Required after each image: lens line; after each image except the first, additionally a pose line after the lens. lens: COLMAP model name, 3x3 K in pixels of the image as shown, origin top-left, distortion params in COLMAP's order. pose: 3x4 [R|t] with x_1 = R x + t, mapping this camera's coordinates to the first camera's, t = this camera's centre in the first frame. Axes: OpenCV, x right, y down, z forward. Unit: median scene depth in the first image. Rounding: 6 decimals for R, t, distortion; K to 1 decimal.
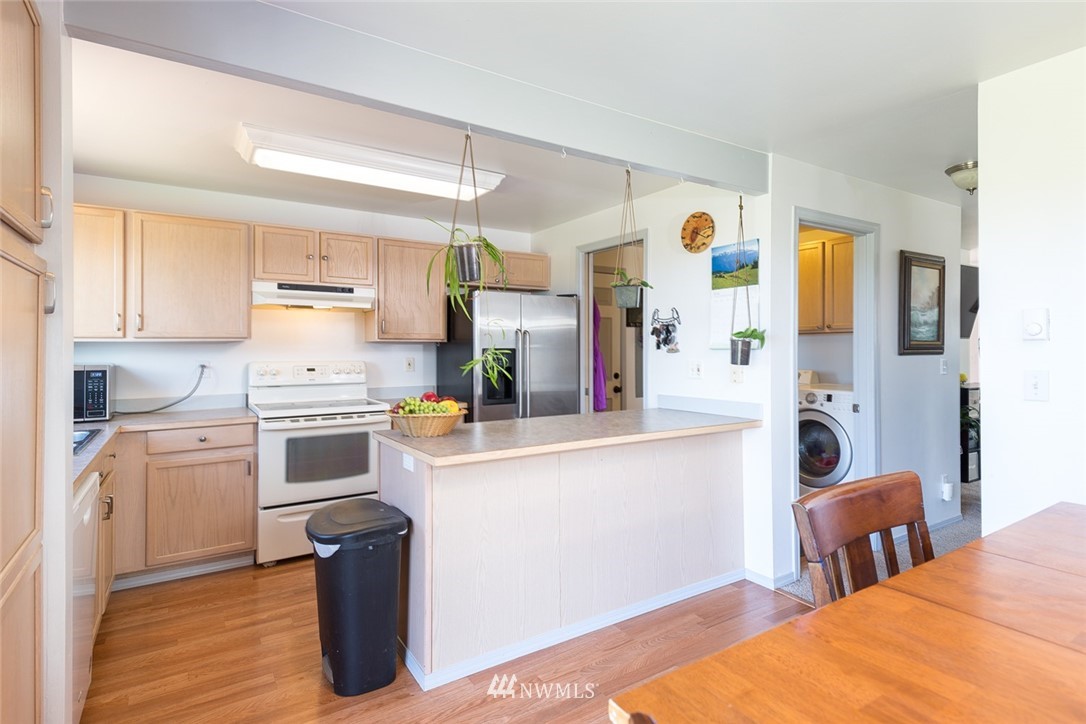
lens RADIAL K [[552.6, 0, 543.0], [0, 552.6, 362.0], [0, 0, 1]] dist [0.000794, 0.000110]
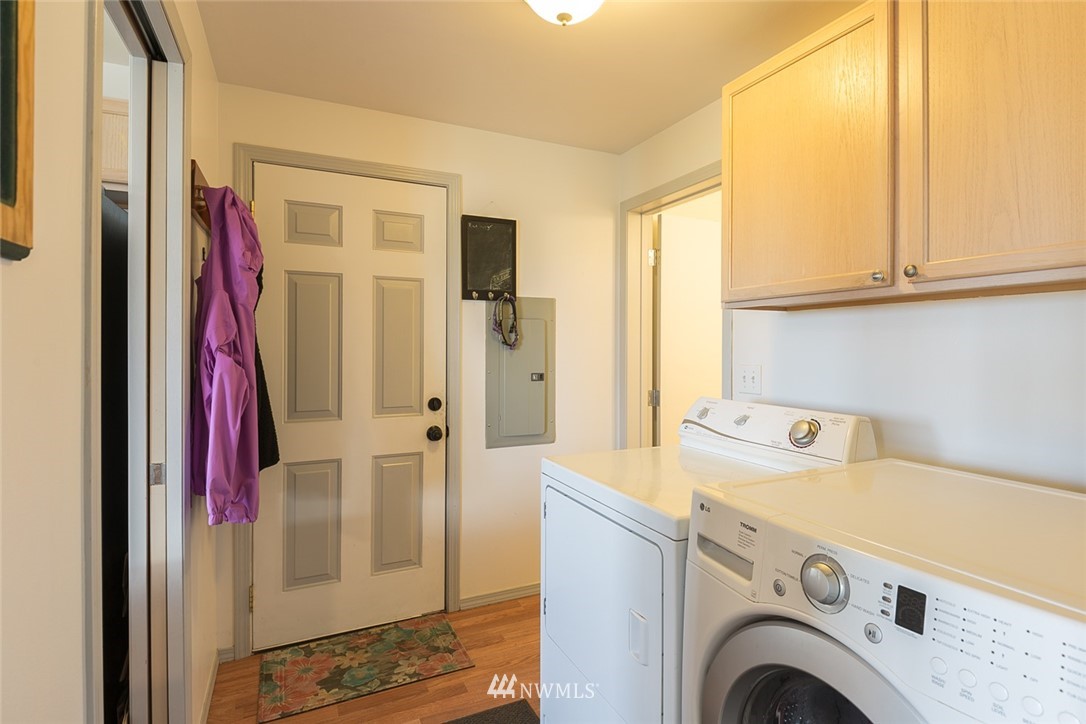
lens RADIAL K [[594.8, 0, 543.0], [0, 594.8, 362.0], [0, 0, 1]] dist [-0.001715, -0.000572]
pose [[0.996803, 0.002677, -0.079854, 0.320964], [-0.002253, 0.999983, 0.005403, -0.016219], [0.079868, -0.005205, 0.996792, 0.618901]]
